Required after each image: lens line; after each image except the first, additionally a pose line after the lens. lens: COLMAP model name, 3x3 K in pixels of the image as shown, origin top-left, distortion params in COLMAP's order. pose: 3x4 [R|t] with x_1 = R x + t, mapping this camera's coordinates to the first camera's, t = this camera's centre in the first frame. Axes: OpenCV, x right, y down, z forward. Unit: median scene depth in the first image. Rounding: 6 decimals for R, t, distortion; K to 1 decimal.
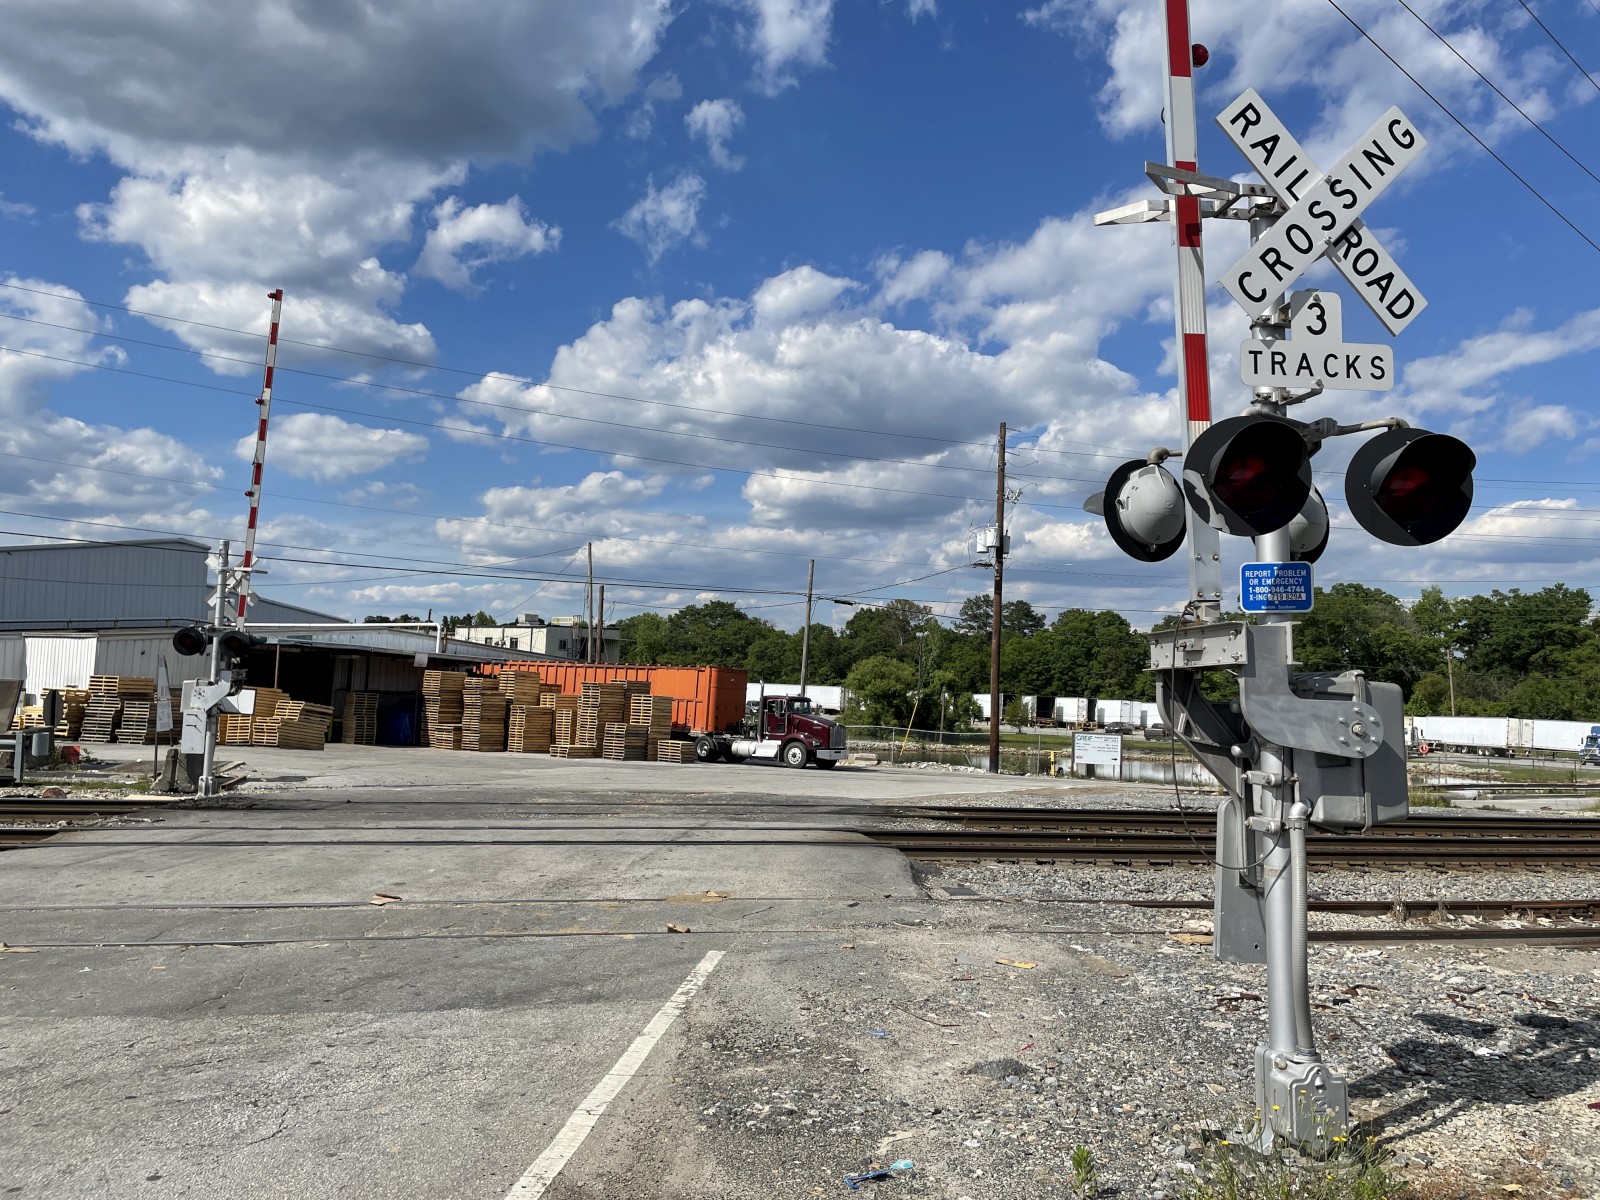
lens RADIAL K [[1218.8, 0, 801.7], [0, 1218.8, 601.7], [0, 0, 1]] dist [0.096484, -0.120495]
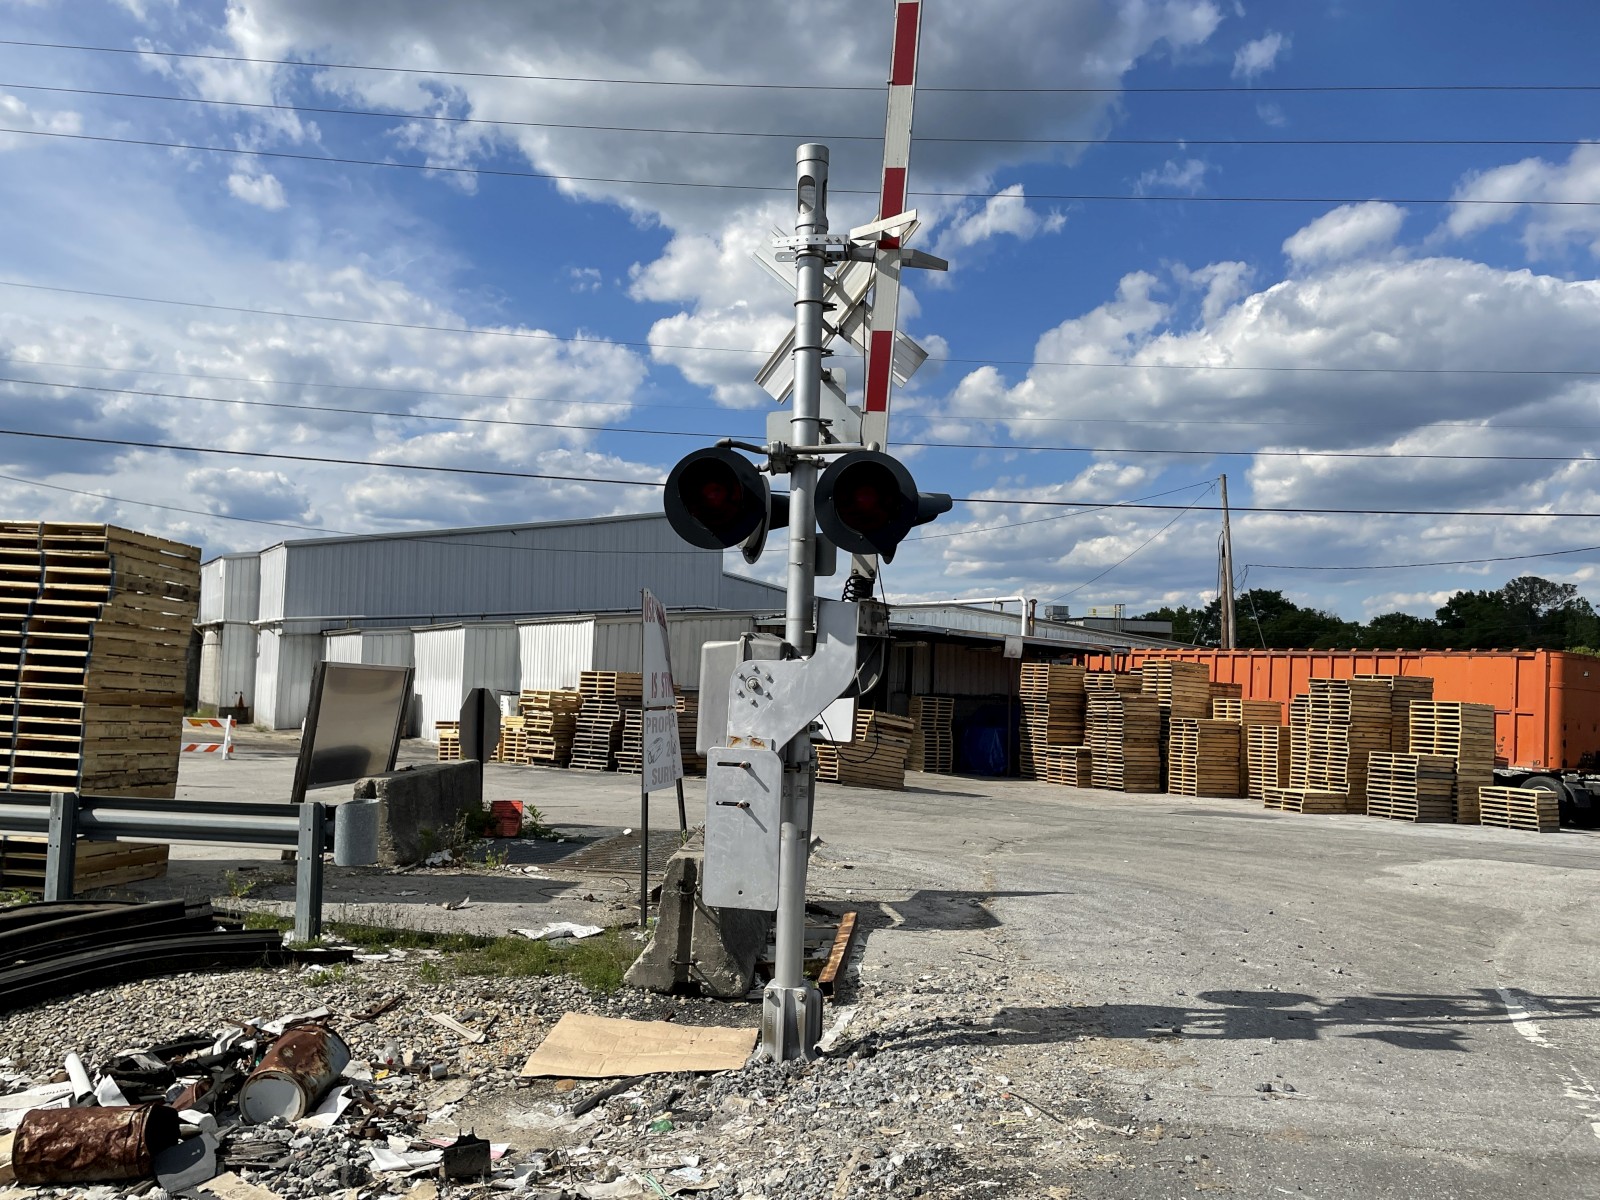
lens RADIAL K [[1255.8, 0, 782.1], [0, 1255.8, 588.6], [0, 0, 1]] dist [0.064151, -0.019791]
pose [[0.920490, -0.037181, -0.388993, -0.160376], [0.031764, 0.999288, -0.020352, 0.025189], [0.389473, 0.006378, 0.921016, 0.321958]]
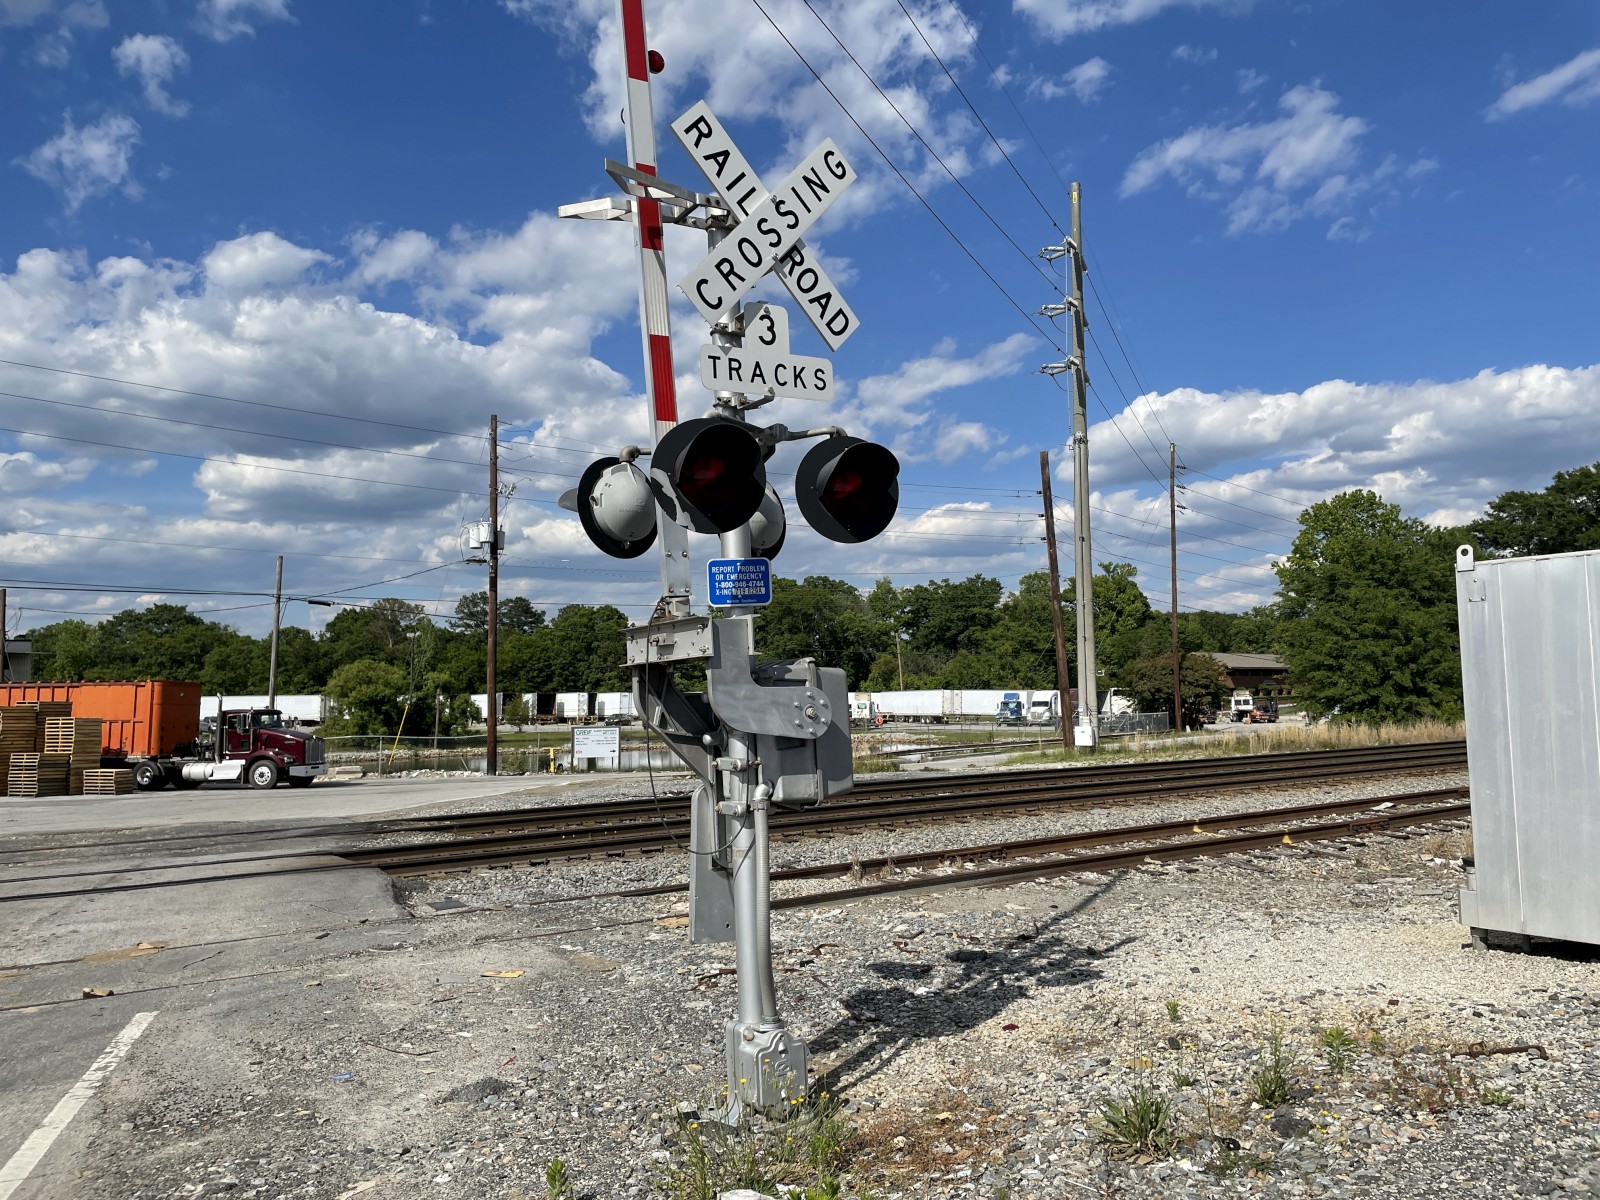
lens RADIAL K [[1218.8, 0, 818.6], [0, 1218.8, 594.1], [0, 0, 1]] dist [0.096484, -0.120495]
pose [[0.914450, -0.018465, 0.404278, 0.002635], [0.019530, 0.999808, 0.001490, -0.000172], [-0.404228, 0.006533, 0.914635, 0.002007]]
